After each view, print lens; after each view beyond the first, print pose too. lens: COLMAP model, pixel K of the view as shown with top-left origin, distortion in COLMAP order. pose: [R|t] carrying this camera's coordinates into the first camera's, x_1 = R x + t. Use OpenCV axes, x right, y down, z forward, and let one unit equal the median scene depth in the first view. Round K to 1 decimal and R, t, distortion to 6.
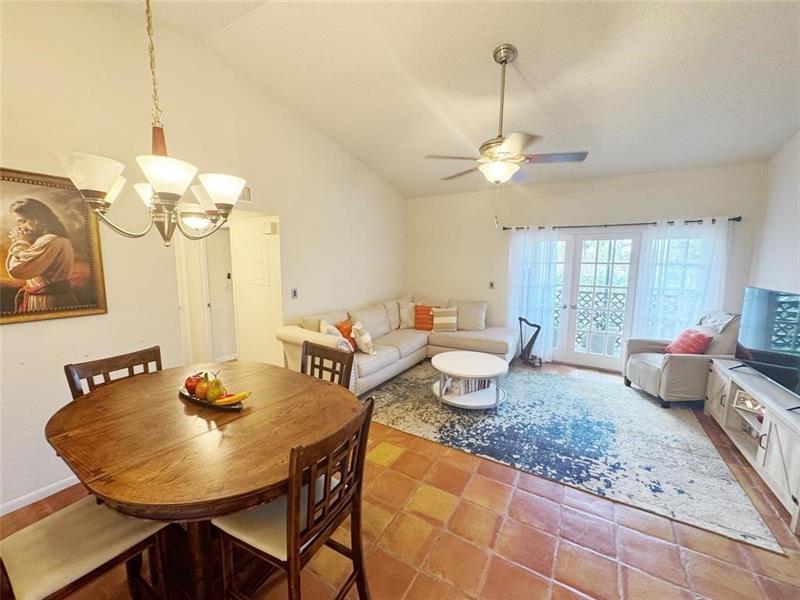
lens RADIAL K [[317.4, 0, 398.9], [0, 317.4, 300.1], [0, 0, 1]] dist [-0.006734, 0.000415]
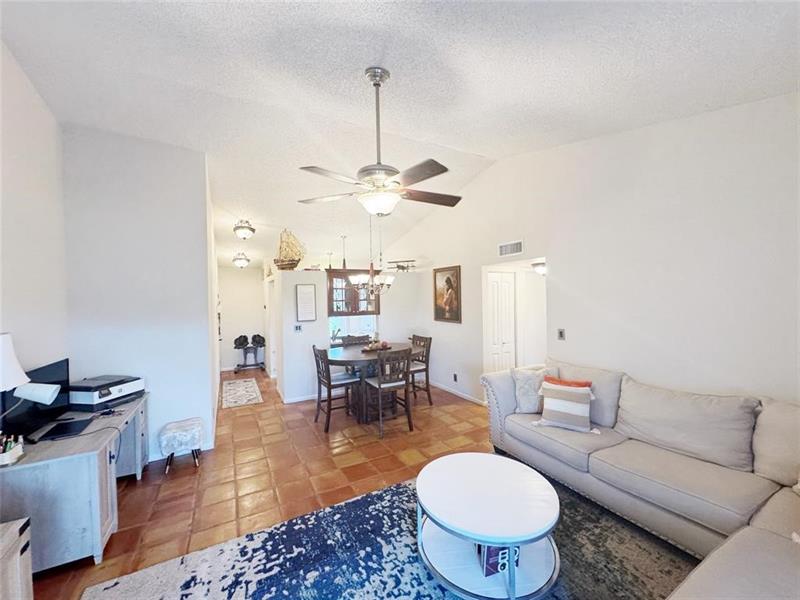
lens RADIAL K [[319.3, 0, 400.0], [0, 319.3, 300.0], [0, 0, 1]] dist [-0.001797, -0.000162]
pose [[-0.503517, 0.015652, -0.863843, 1.064323], [-0.092446, 0.993120, 0.071879, -0.213280], [0.859025, 0.116051, -0.498606, 1.539400]]
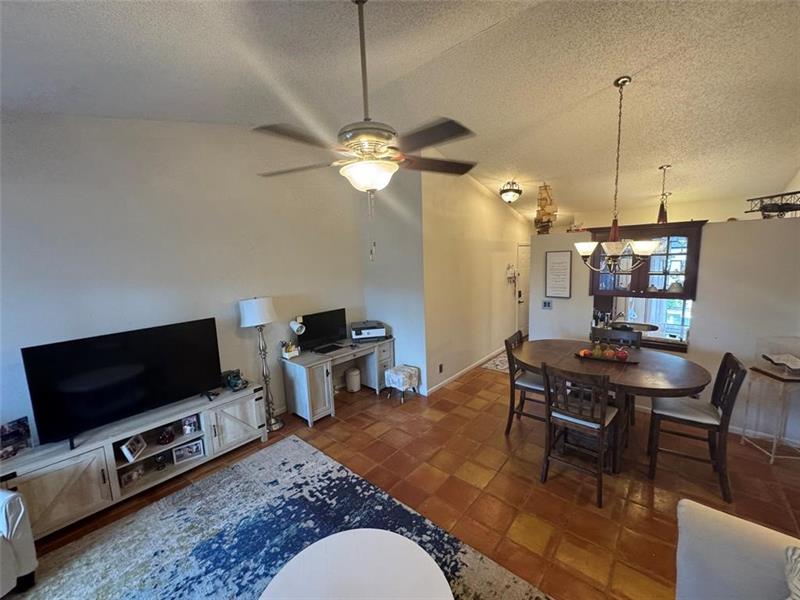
lens RADIAL K [[317.4, 0, 398.9], [0, 317.4, 300.1], [0, 0, 1]] dist [-0.006734, 0.000415]
pose [[-0.984900, 0.005407, 0.173038, 0.148482], [0.051313, 0.963717, 0.261949, -0.330718], [-0.165343, 0.266873, -0.949442, 1.701539]]
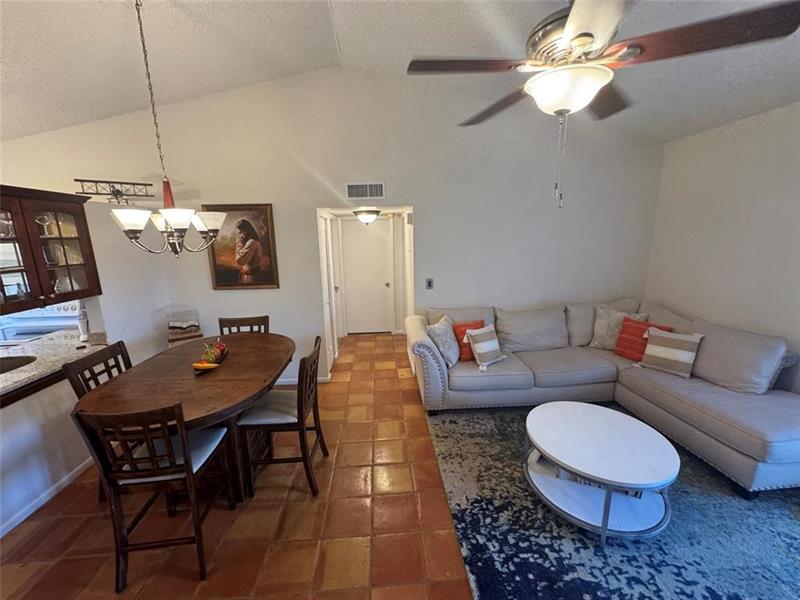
lens RADIAL K [[317.4, 0, 398.9], [0, 317.4, 300.1], [0, 0, 1]] dist [-0.006734, 0.000415]
pose [[0.573087, 0.149605, -0.805723, 0.613684], [-0.078960, 0.988701, 0.127418, -0.130343], [0.815682, -0.009402, 0.578424, 0.516603]]
